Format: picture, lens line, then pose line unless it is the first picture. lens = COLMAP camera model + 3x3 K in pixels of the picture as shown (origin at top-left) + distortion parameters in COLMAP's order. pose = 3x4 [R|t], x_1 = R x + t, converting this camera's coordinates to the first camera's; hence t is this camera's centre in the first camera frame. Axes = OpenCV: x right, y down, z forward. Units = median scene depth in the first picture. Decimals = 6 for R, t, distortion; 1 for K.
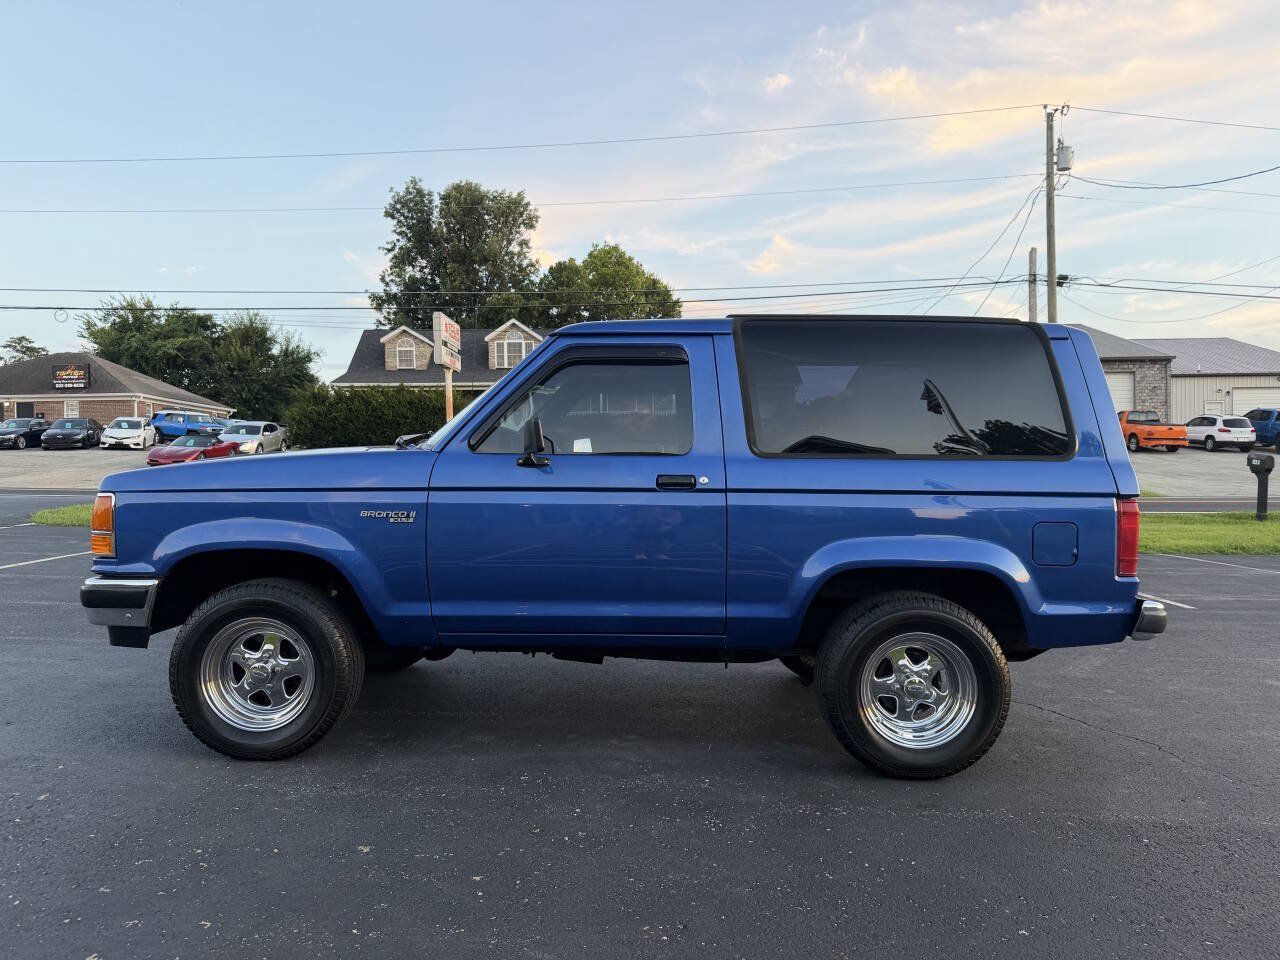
lens RADIAL K [[932.5, 0, 639.2], [0, 932.5, 481.3], [0, 0, 1]] dist [0.003117, -0.006151]
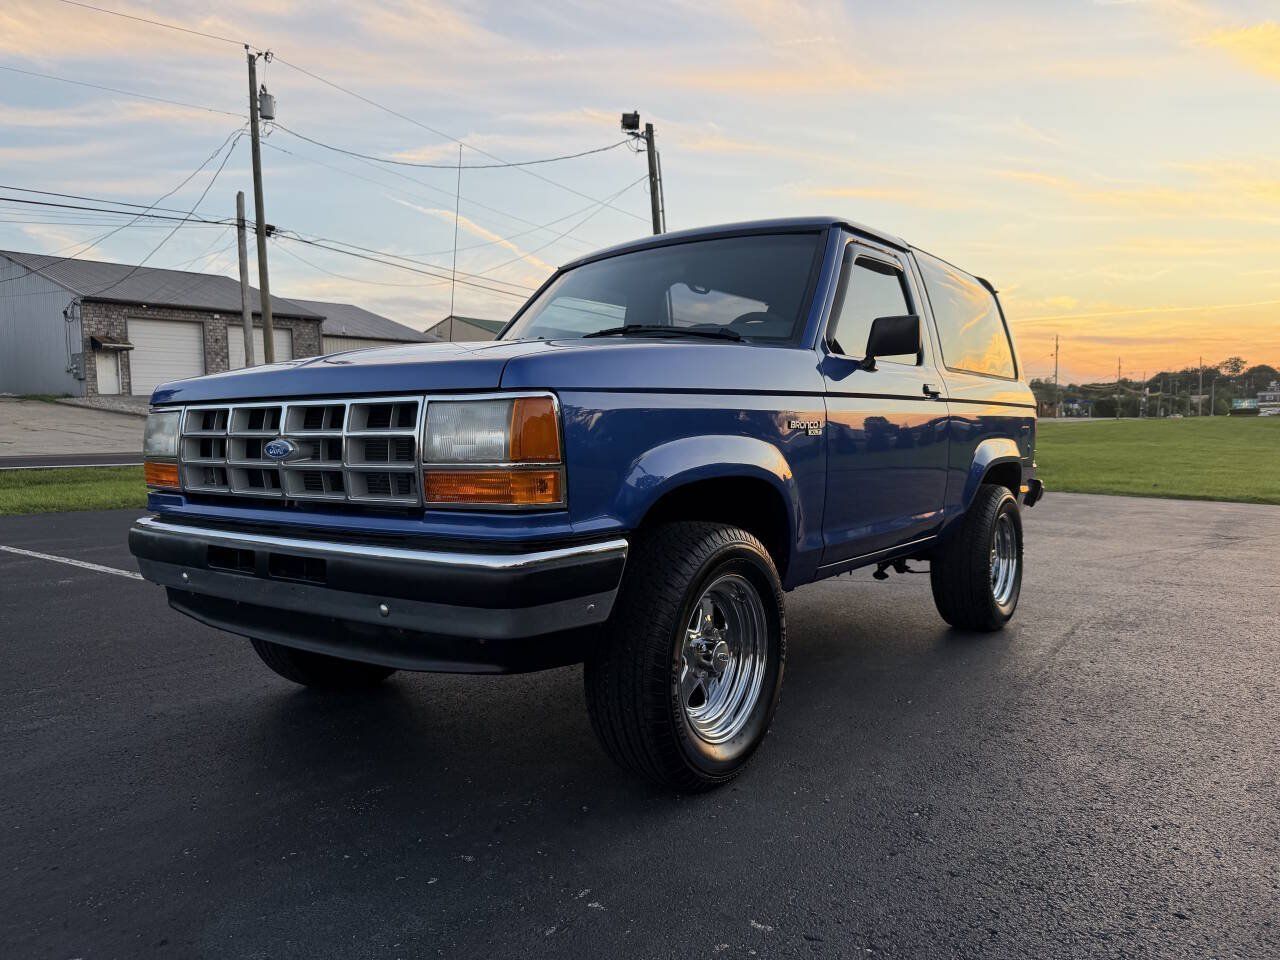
lens RADIAL K [[934.9, 0, 643.5], [0, 934.9, 480.9], [0, 0, 1]] dist [-0.000266, -0.010816]
pose [[0.574753, -0.055066, 0.816472, -0.145962], [0.019347, 0.998369, 0.053714, 0.005507], [-0.818098, -0.015076, 0.574881, 0.095762]]
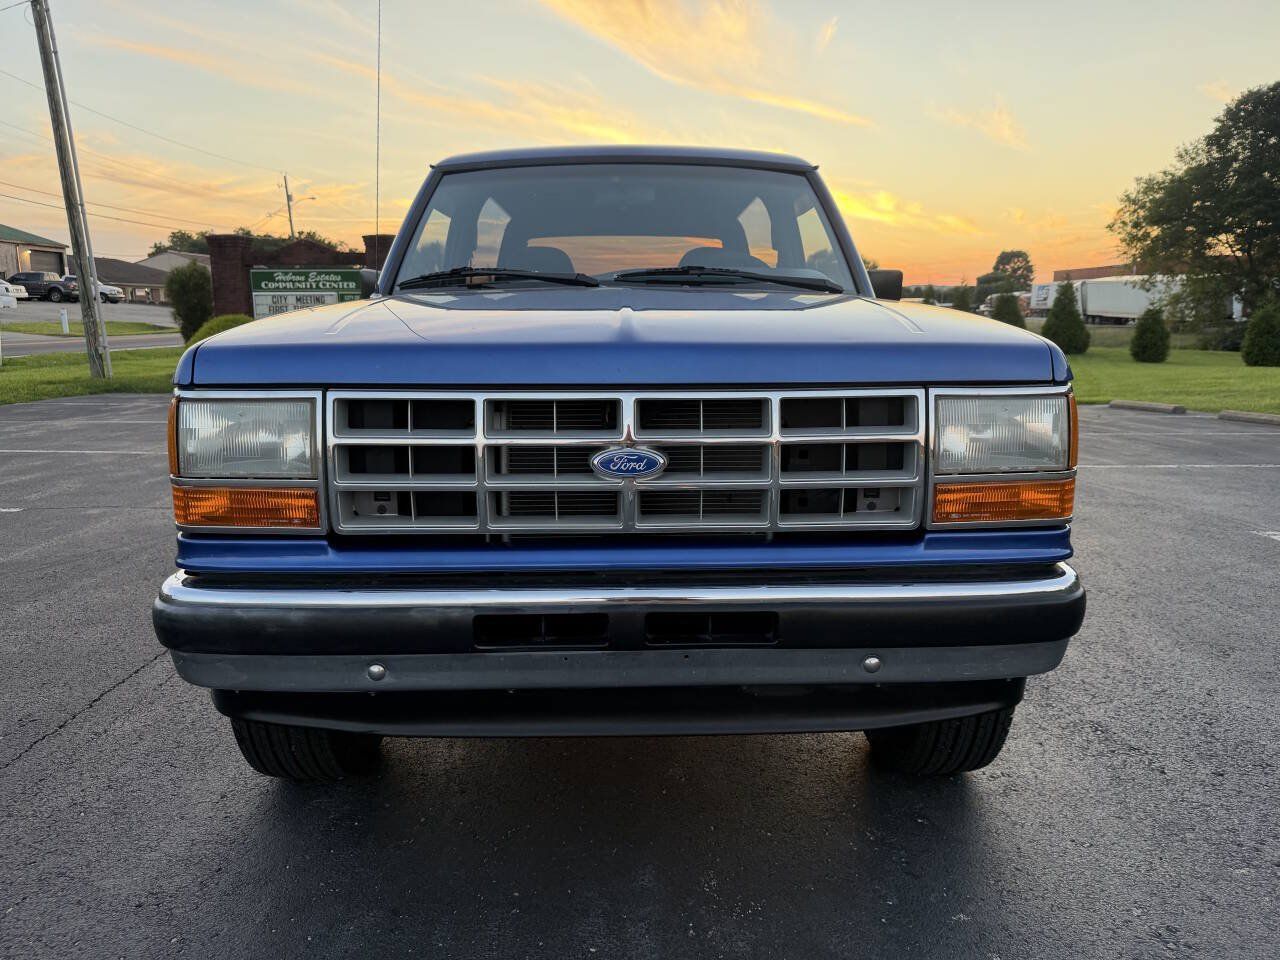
lens RADIAL K [[932.5, 0, 639.2], [0, 932.5, 481.3], [0, 0, 1]] dist [0.003117, -0.006151]
pose [[-0.046513, -0.168986, 0.984520, -0.153044], [0.005033, 0.985535, 0.169398, -0.002866], [-0.998905, 0.012834, -0.044990, 0.184467]]
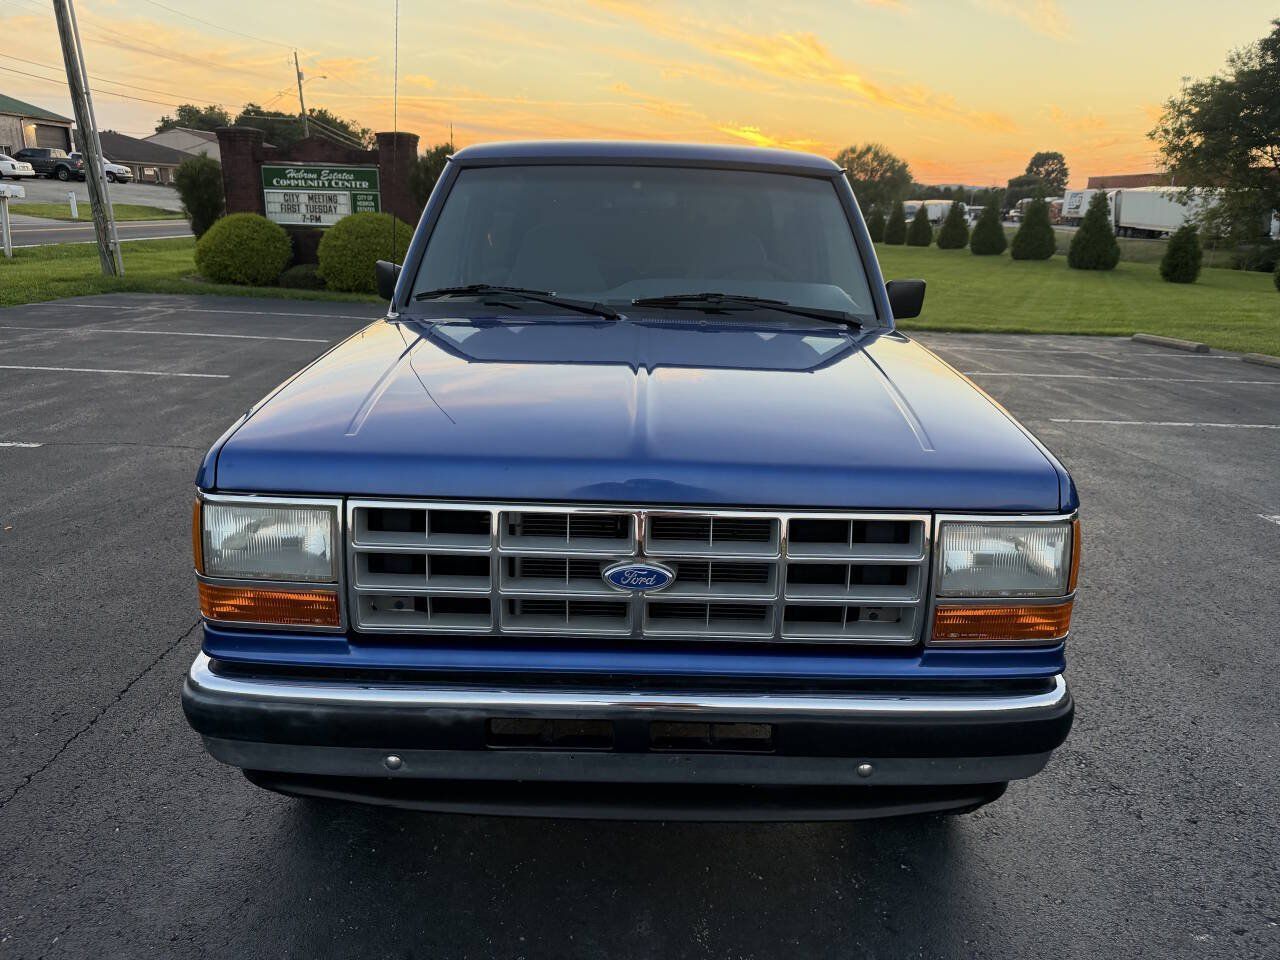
lens RADIAL K [[933.7, 0, 641.4], [0, 933.7, 477.7], [0, 0, 1]] dist [-0.000677, -0.001969]
pose [[-0.028988, -0.277836, 0.960191, -0.151096], [-0.024969, 0.960496, 0.277171, -0.018807], [-0.999268, -0.015940, -0.034781, 0.184525]]
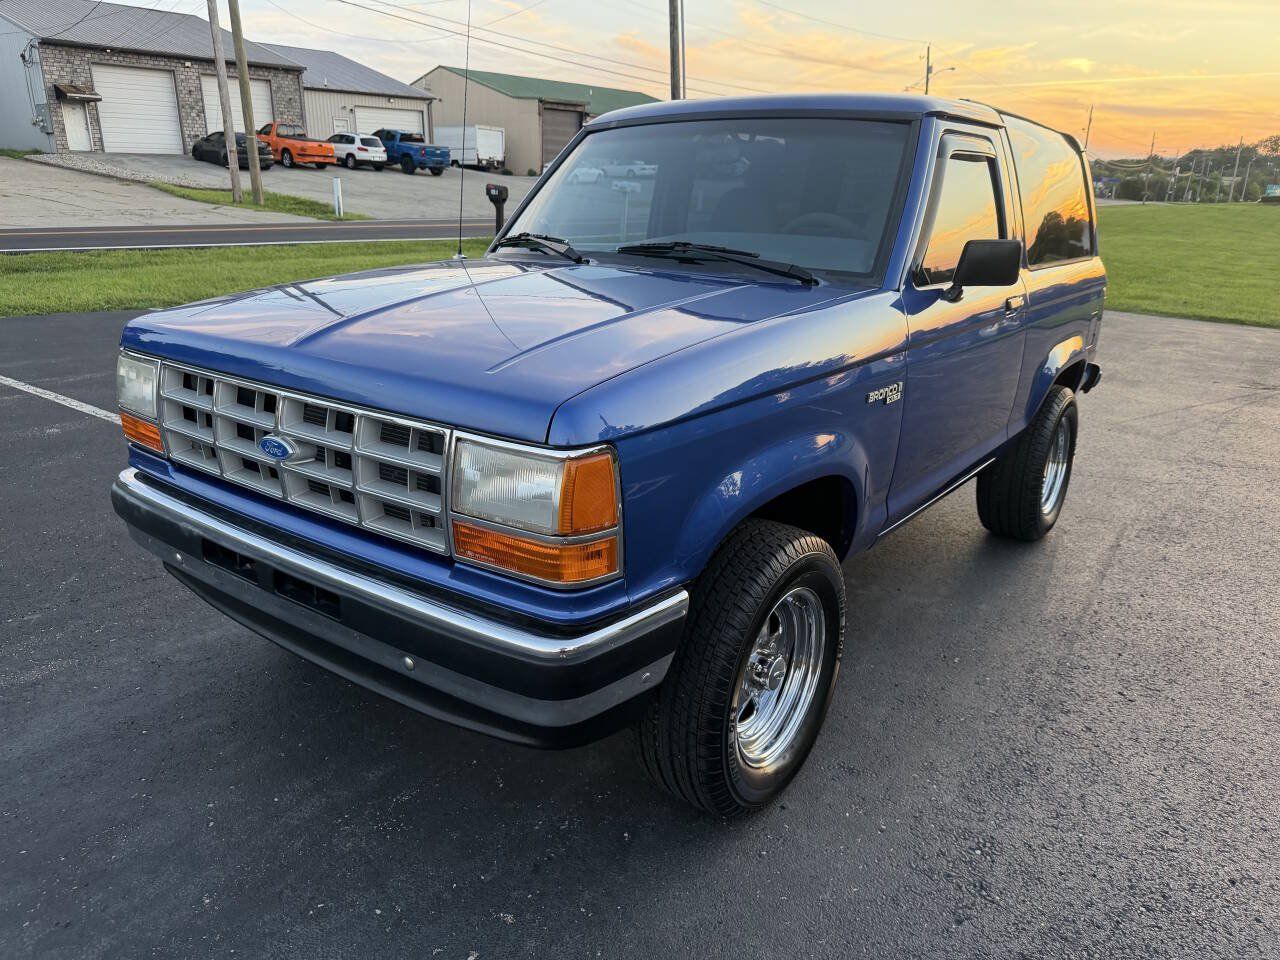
lens RADIAL K [[933.2, 0, 634.5], [0, 933.2, 477.9], [0, 0, 1]] dist [-0.003026, -0.005128]
pose [[0.581495, -0.233990, 0.779174, -0.134623], [-0.010002, 0.955617, 0.294442, -0.015162], [-0.813488, -0.179010, 0.553346, 0.110918]]
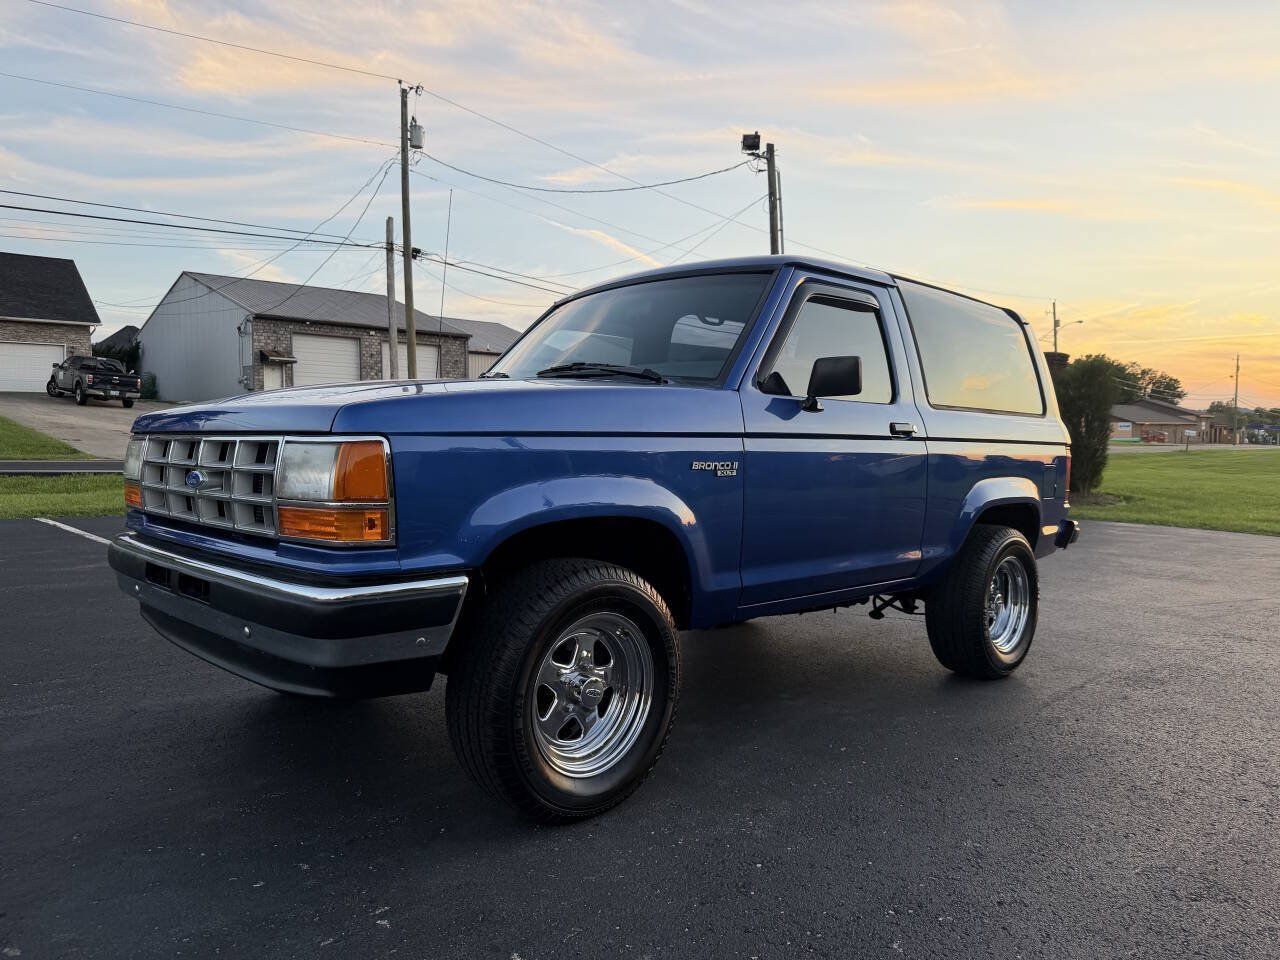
lens RADIAL K [[932.5, 0, 639.2], [0, 932.5, 481.3], [0, 0, 1]] dist [0.003117, -0.006151]
pose [[0.700362, -0.023883, 0.713388, -0.129149], [-0.003978, 0.999294, 0.037360, 0.002761], [-0.713776, -0.029004, 0.699773, 0.071079]]
